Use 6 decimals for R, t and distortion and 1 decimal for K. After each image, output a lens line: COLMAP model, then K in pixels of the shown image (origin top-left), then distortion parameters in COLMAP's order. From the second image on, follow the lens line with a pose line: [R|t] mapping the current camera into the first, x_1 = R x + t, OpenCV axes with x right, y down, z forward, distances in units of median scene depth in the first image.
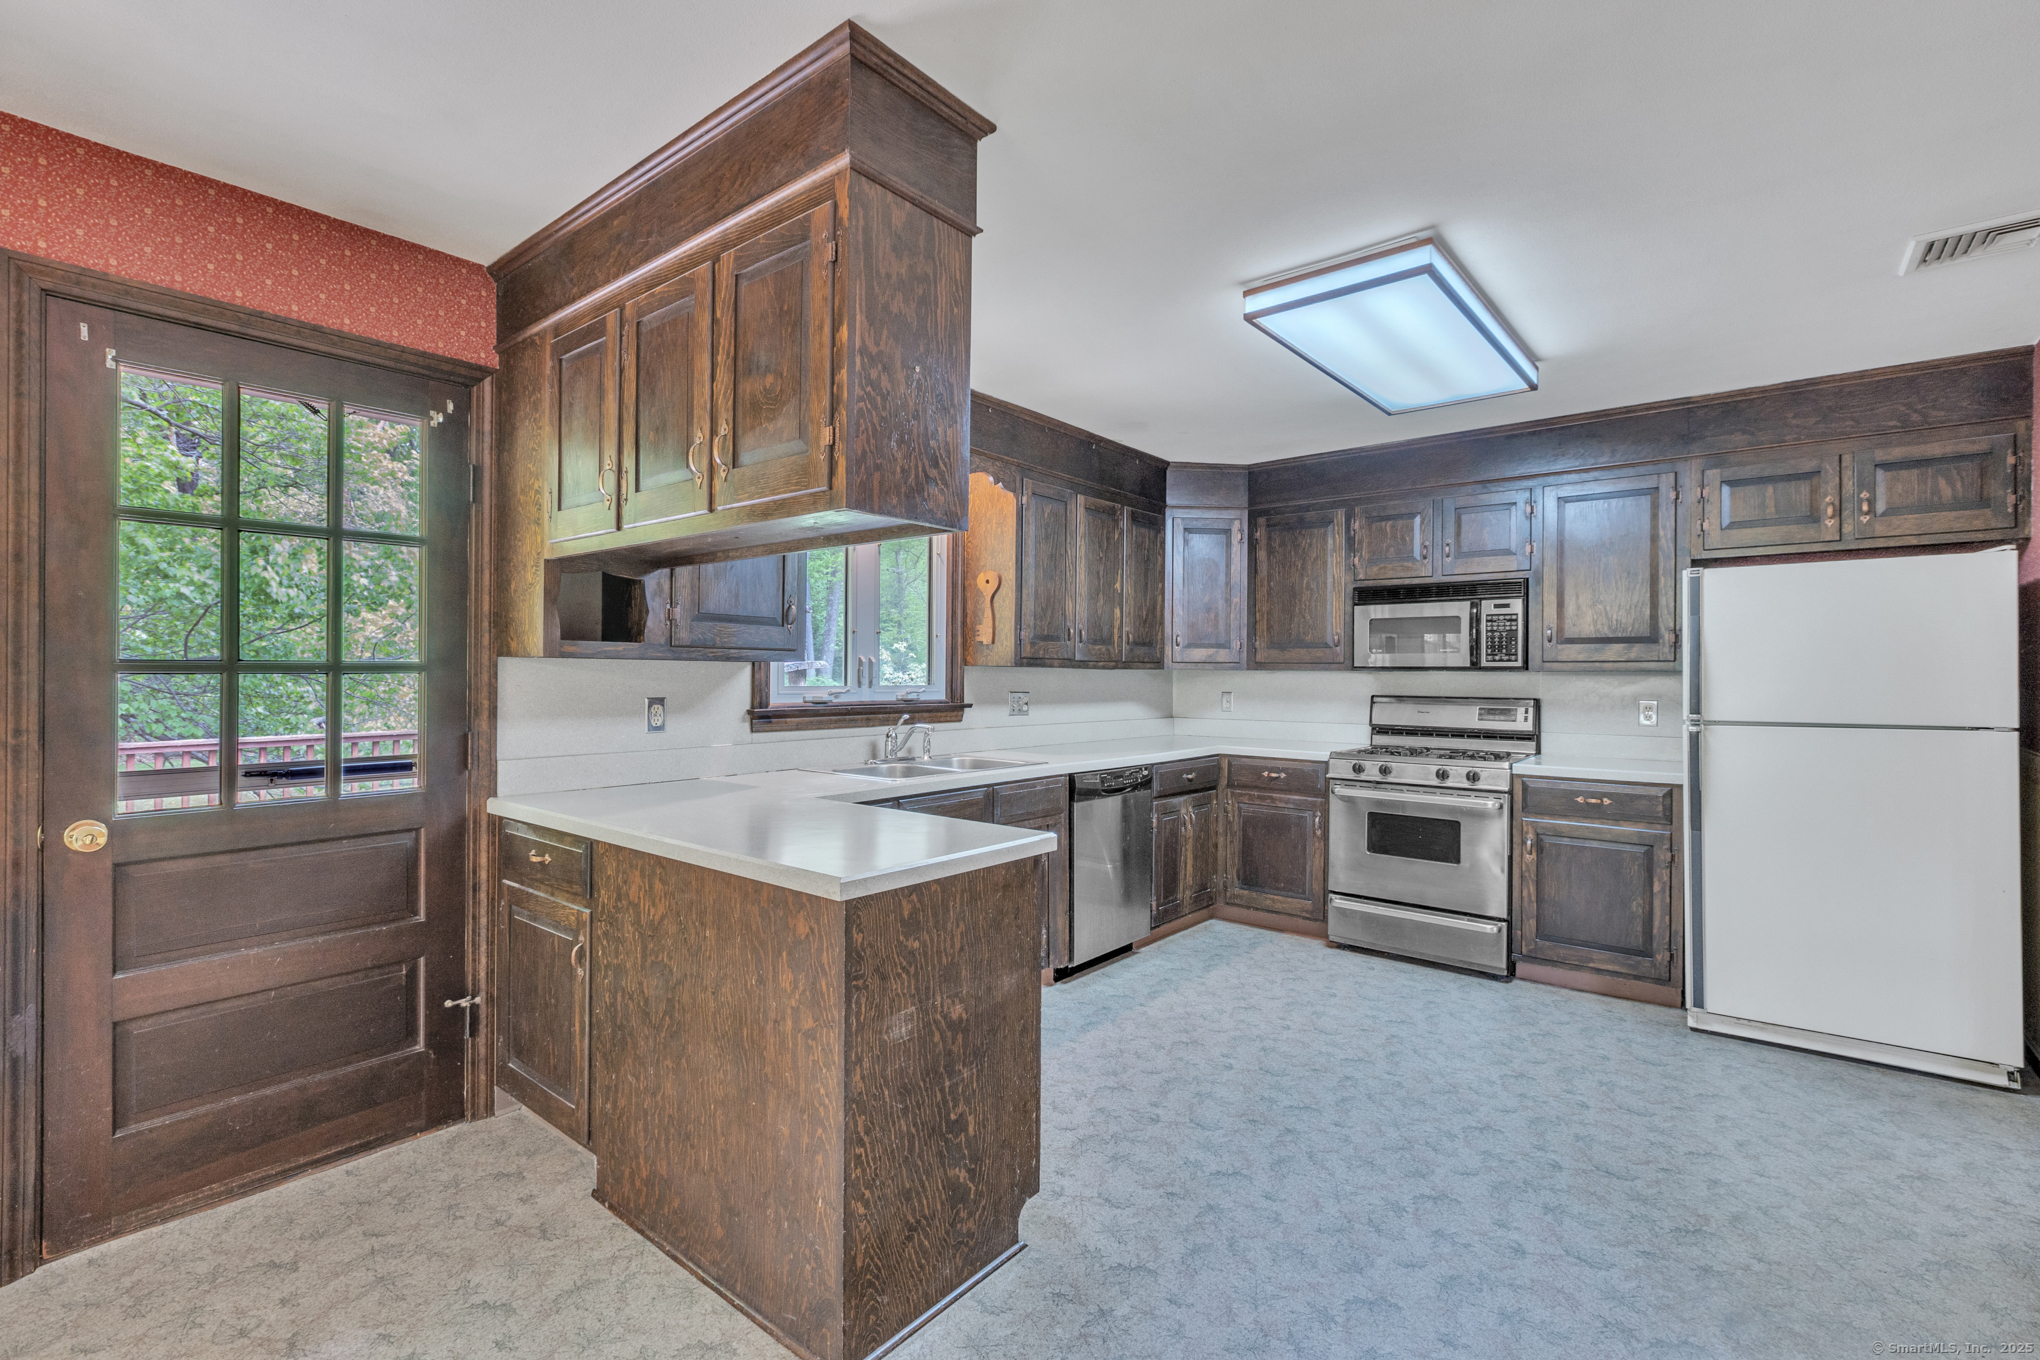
lens RADIAL K [[915.6, 0, 1017.8], [0, 915.6, 674.9], [0, 0, 1]] dist [0.003206, -0.000241]
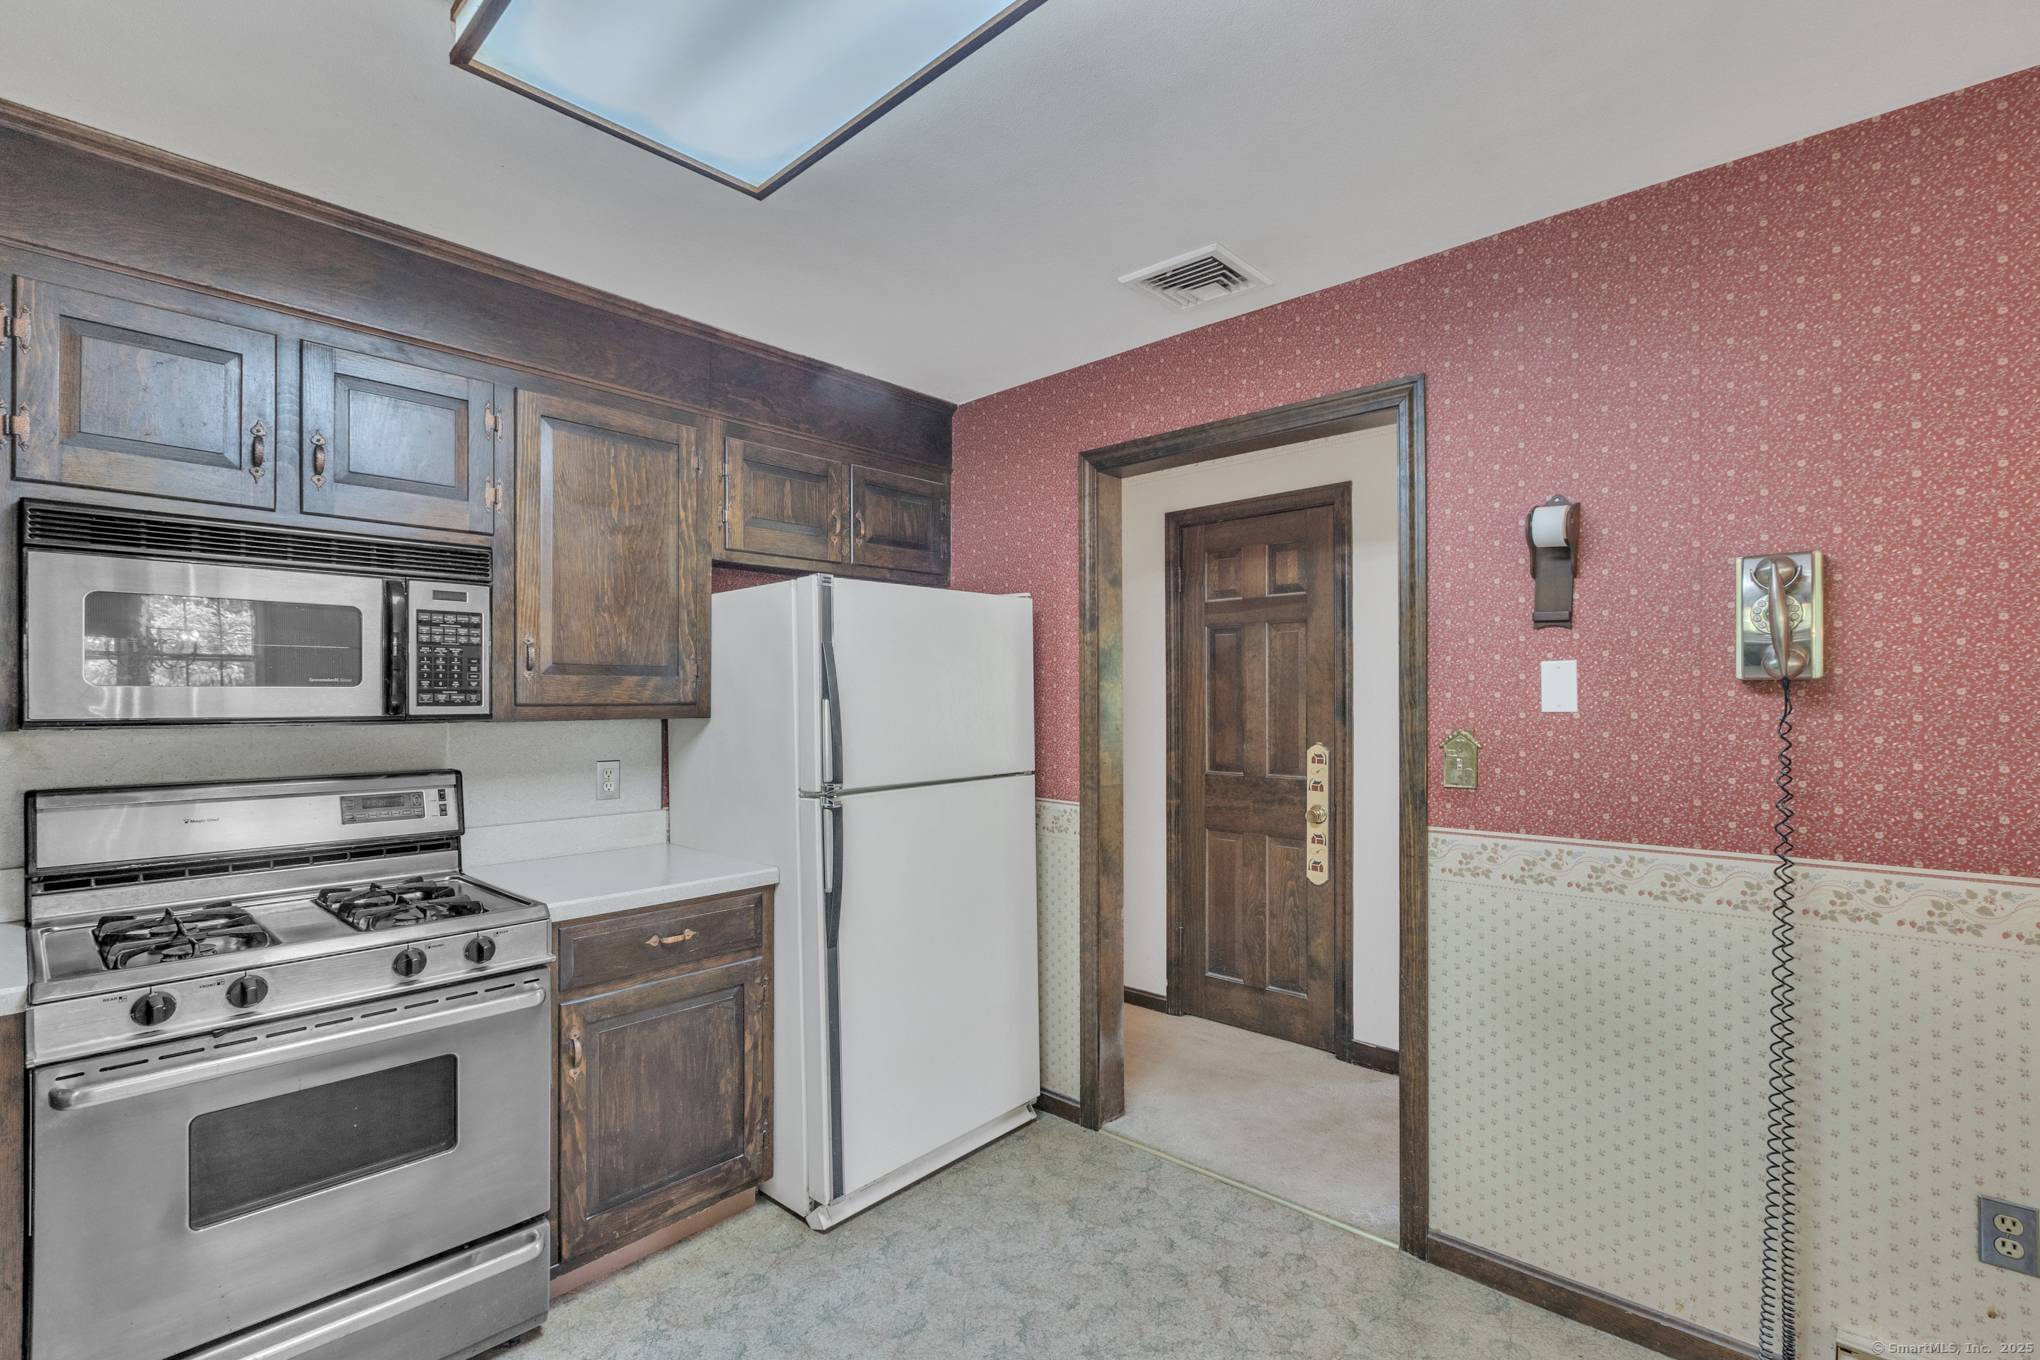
lens RADIAL K [[922.1, 0, 1025.0], [0, 922.1, 700.9], [0, 0, 1]] dist [-0.001945, -0.000616]
pose [[0.053696, -0.009564, 0.998512, 0.036155], [0.002446, 0.999952, 0.009446, -0.022310], [-0.998554, 0.001935, 0.053717, 0.692763]]
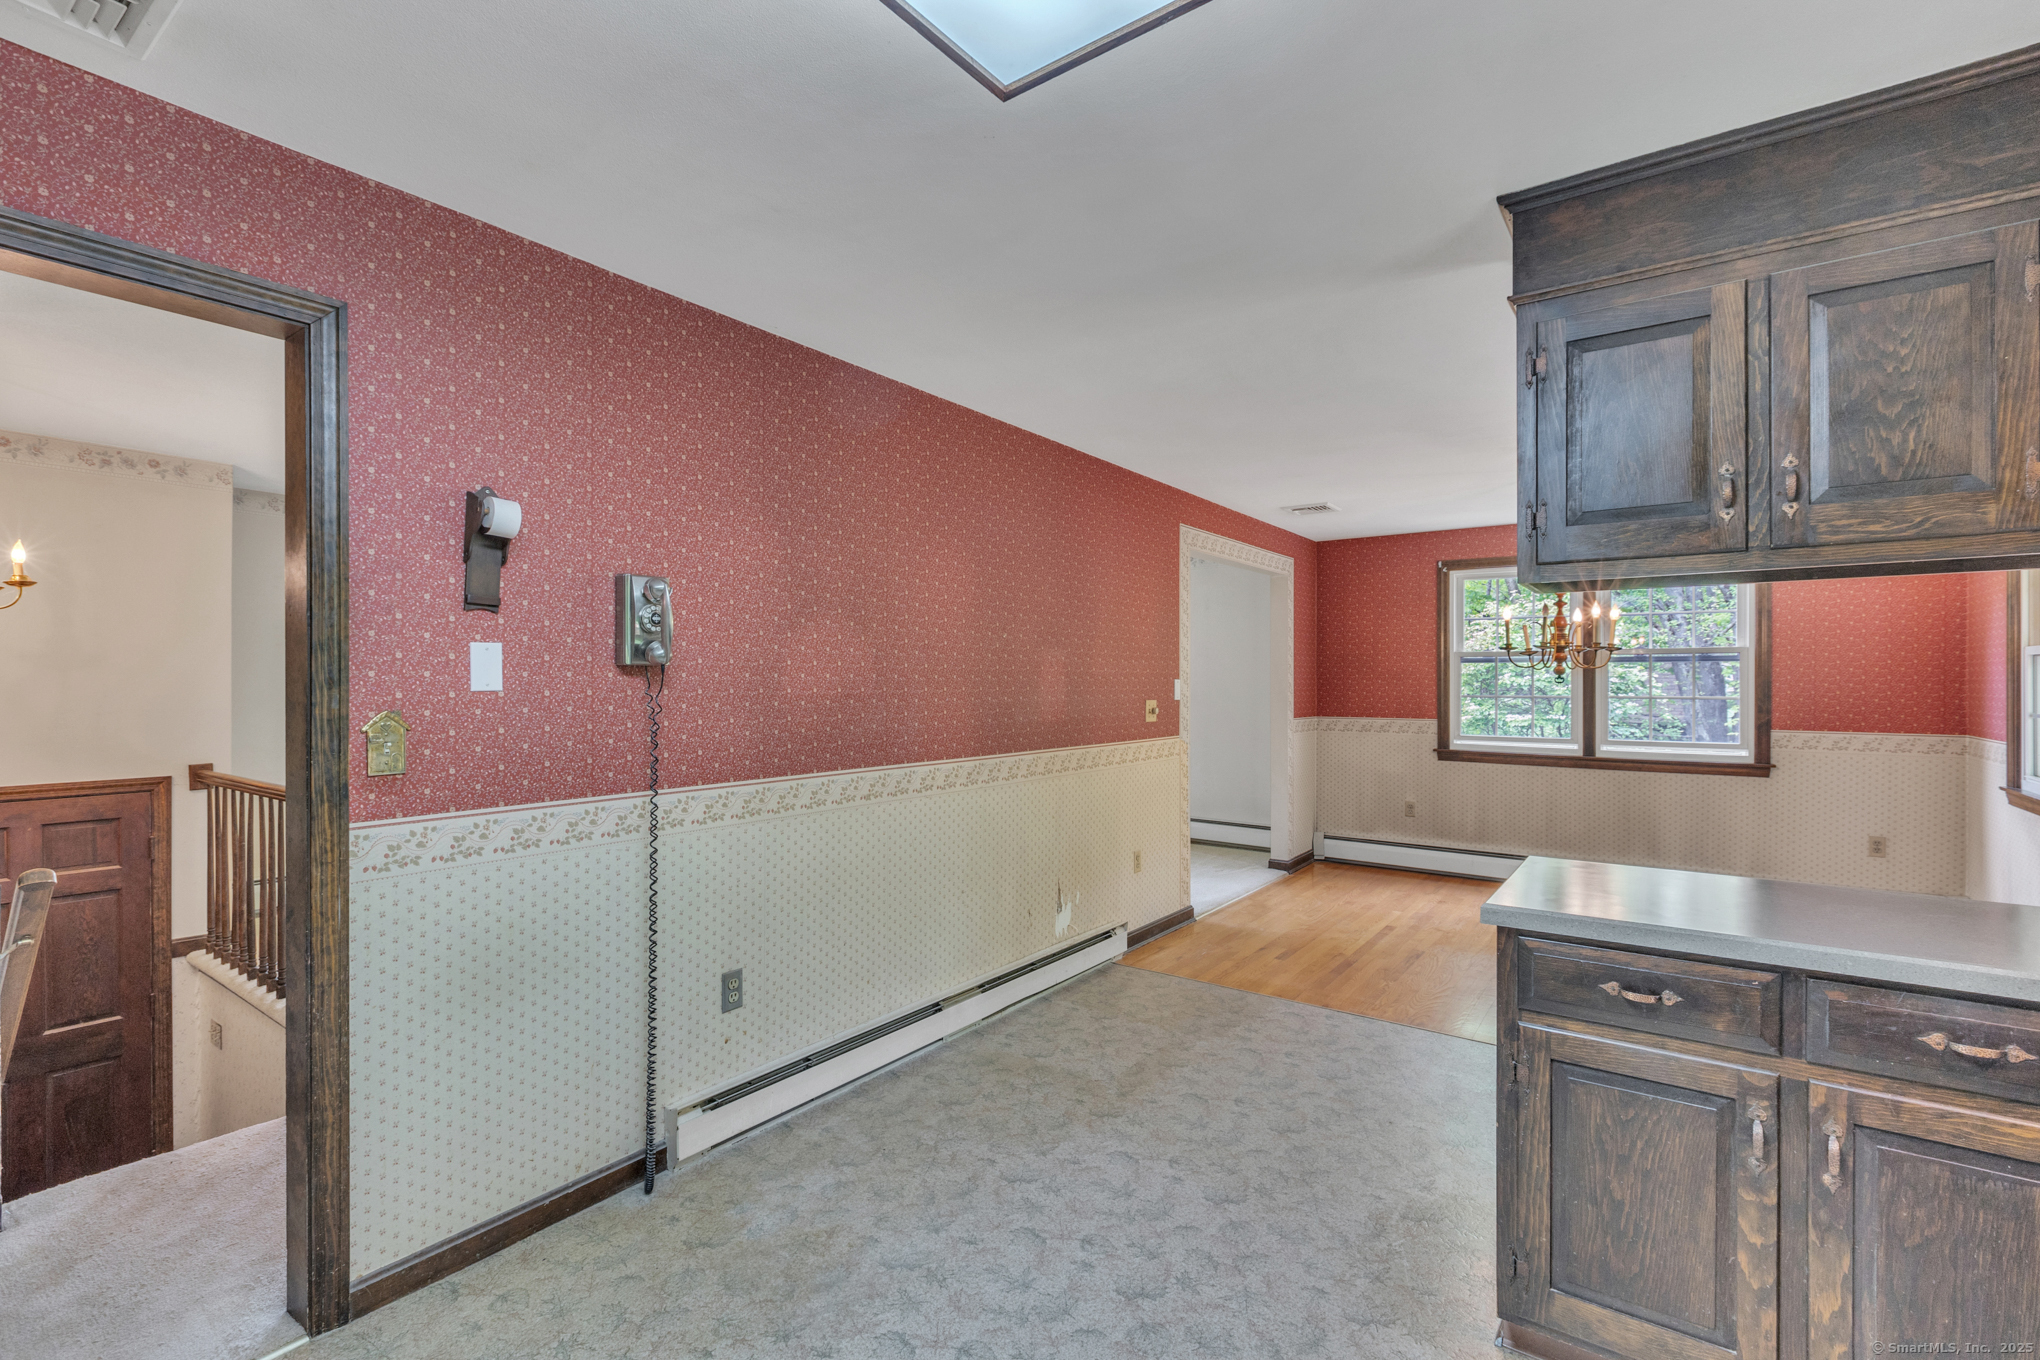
lens RADIAL K [[908.8, 0, 1019.6], [0, 908.8, 684.5], [0, 0, 1]] dist [0.002931, -0.000805]
pose [[-0.998507, -0.008277, -0.054000, 0.282177], [-0.008456, 0.999959, 0.003081, -0.018566], [0.053972, 0.003533, -0.998536, 0.983979]]
